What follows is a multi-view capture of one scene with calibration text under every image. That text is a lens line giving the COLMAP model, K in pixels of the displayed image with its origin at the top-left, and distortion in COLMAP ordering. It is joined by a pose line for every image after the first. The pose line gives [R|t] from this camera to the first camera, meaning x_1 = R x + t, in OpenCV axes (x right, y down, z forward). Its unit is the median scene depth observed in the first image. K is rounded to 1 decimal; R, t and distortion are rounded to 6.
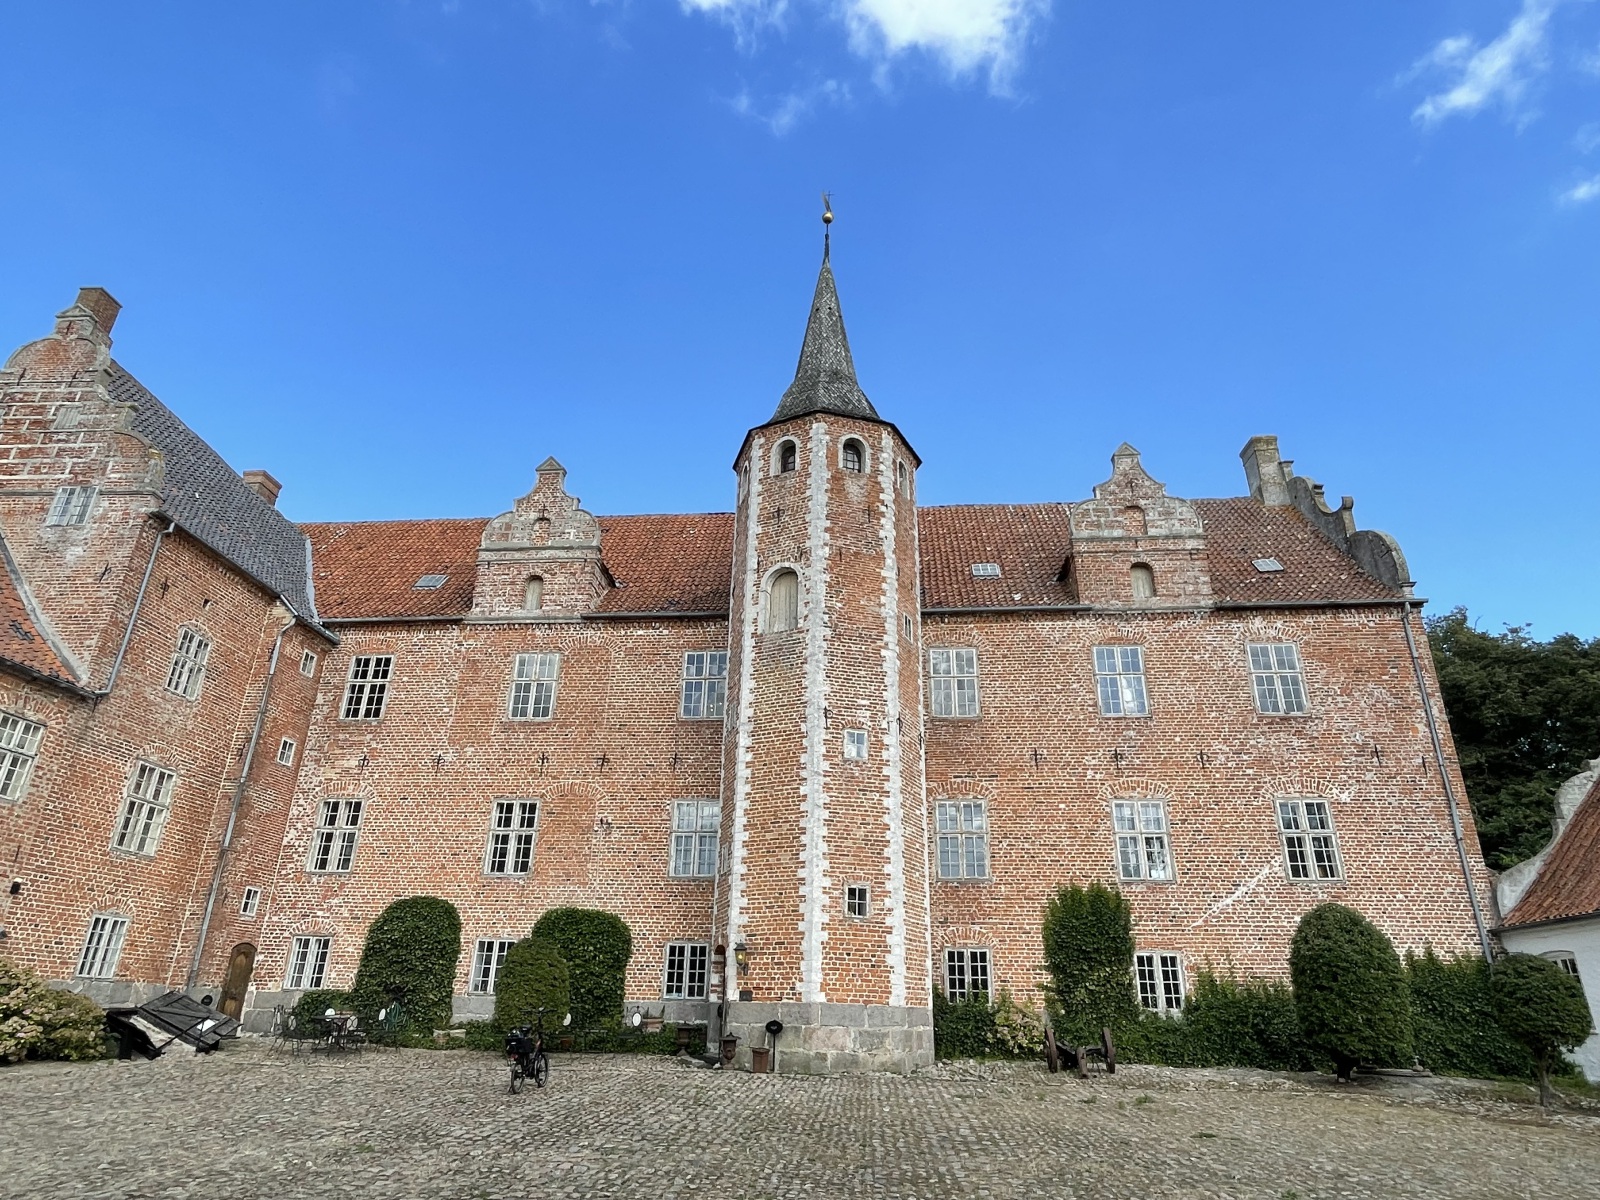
lens RADIAL K [[951.7, 0, 807.3], [0, 951.7, 598.3], [0, 0, 1]] dist [-0.002563, -0.000197]
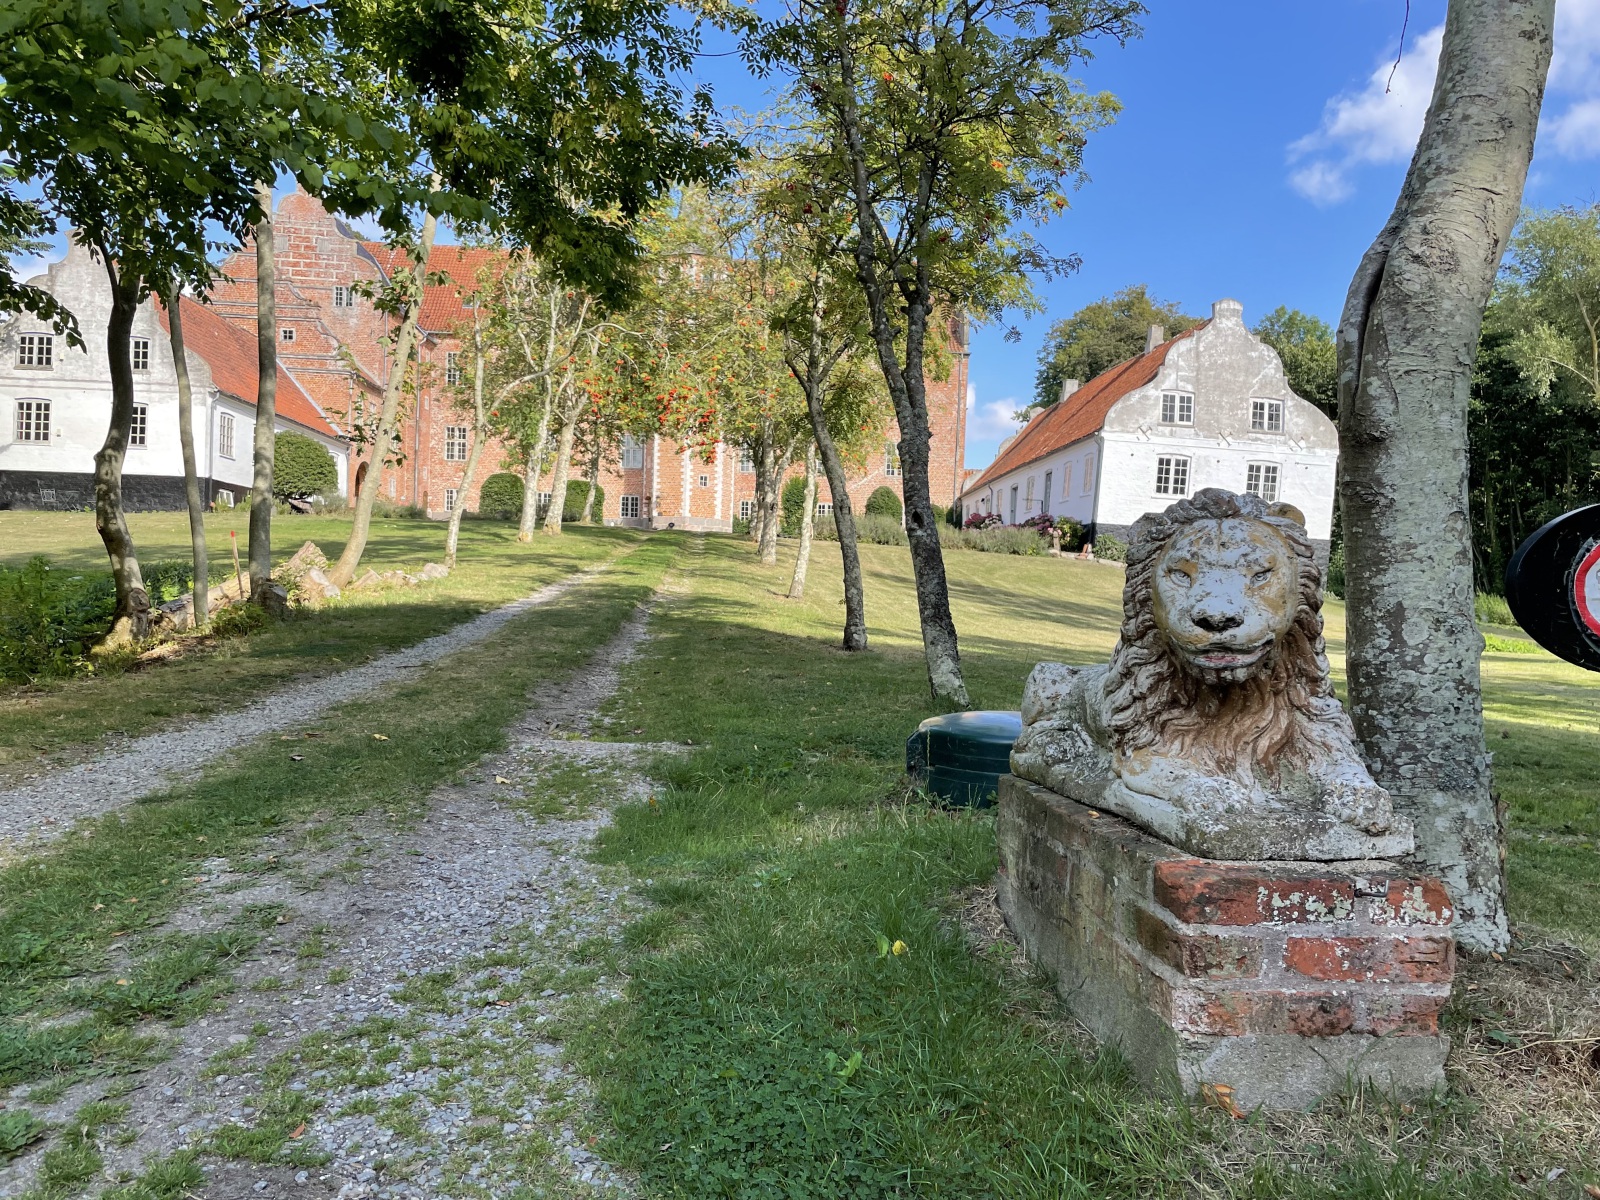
lens RADIAL K [[1210.2, 0, 802.4], [0, 1210.2, 598.9], [0, 0, 1]] dist [0.006134, -0.000027]
pose [[0.991455, 0.011176, 0.129971, -0.094575], [-0.063270, 0.912489, 0.404179, -0.656218], [-0.114080, -0.408949, 0.905399, -1.908006]]
